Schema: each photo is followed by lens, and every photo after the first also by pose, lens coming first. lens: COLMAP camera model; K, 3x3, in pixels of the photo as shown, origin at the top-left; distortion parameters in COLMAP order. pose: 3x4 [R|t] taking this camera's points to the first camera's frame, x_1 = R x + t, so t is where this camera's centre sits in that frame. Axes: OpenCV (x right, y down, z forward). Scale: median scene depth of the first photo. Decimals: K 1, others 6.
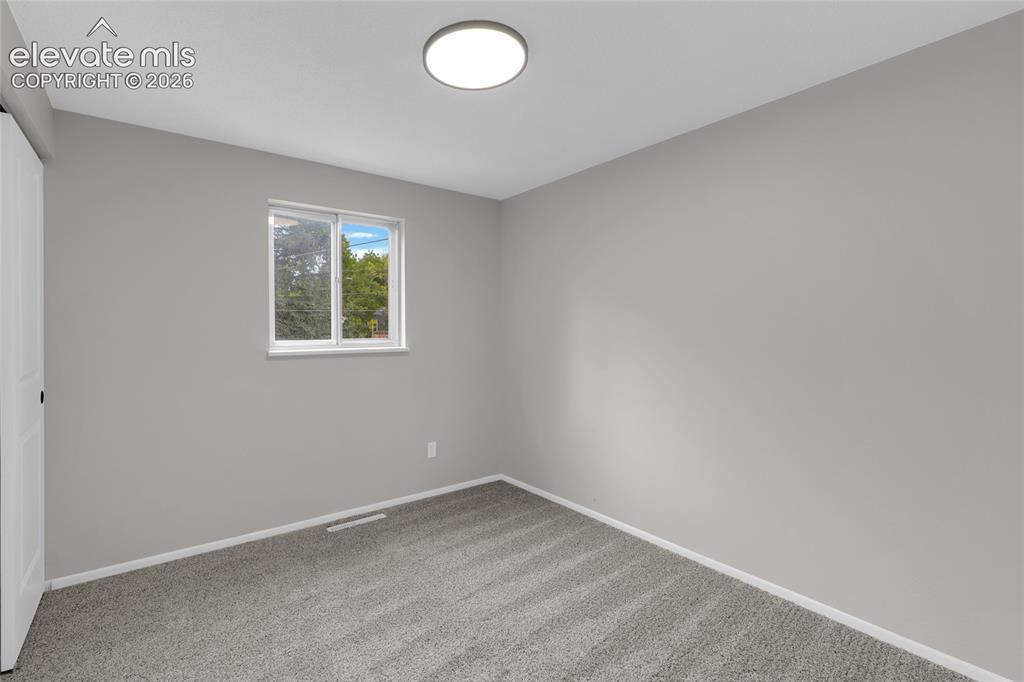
lens RADIAL K [[439.0, 0, 561.0], [0, 439.0, 325.9], [0, 0, 1]] dist [0.005965, 0.000161]
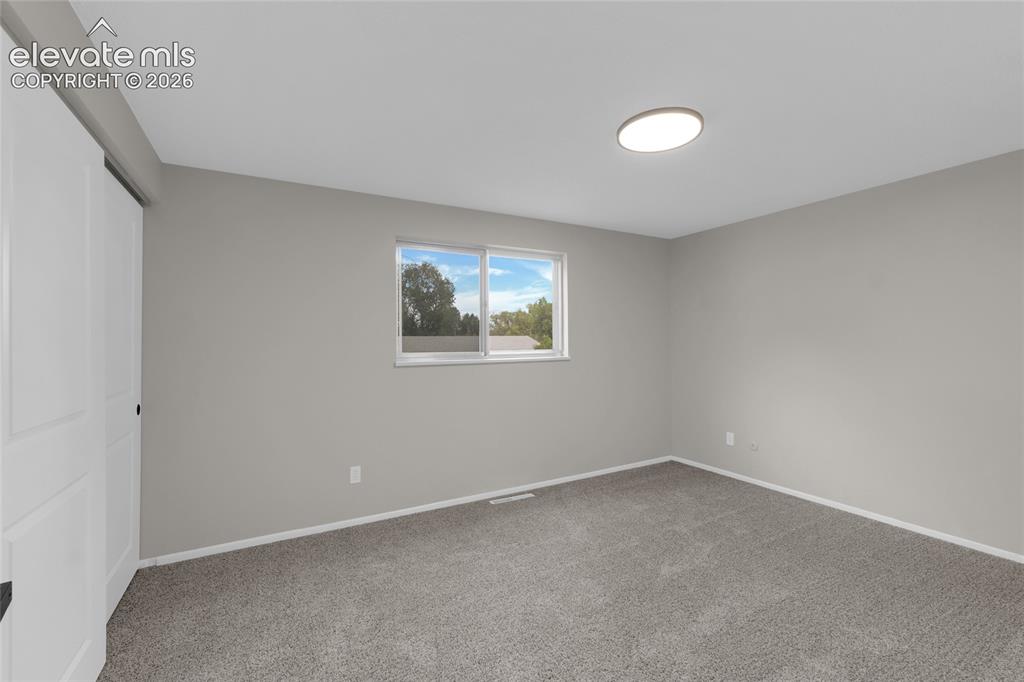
lens RADIAL K [[431.2, 0, 518.9], [0, 431.2, 337.0], [0, 0, 1]] dist [-0.000196, 0.000043]
pose [[0.989881, -0.009937, -0.141550, -0.313653], [0.008841, 0.999926, -0.008375, 0.002801], [0.141623, 0.007039, 0.989896, -0.229766]]
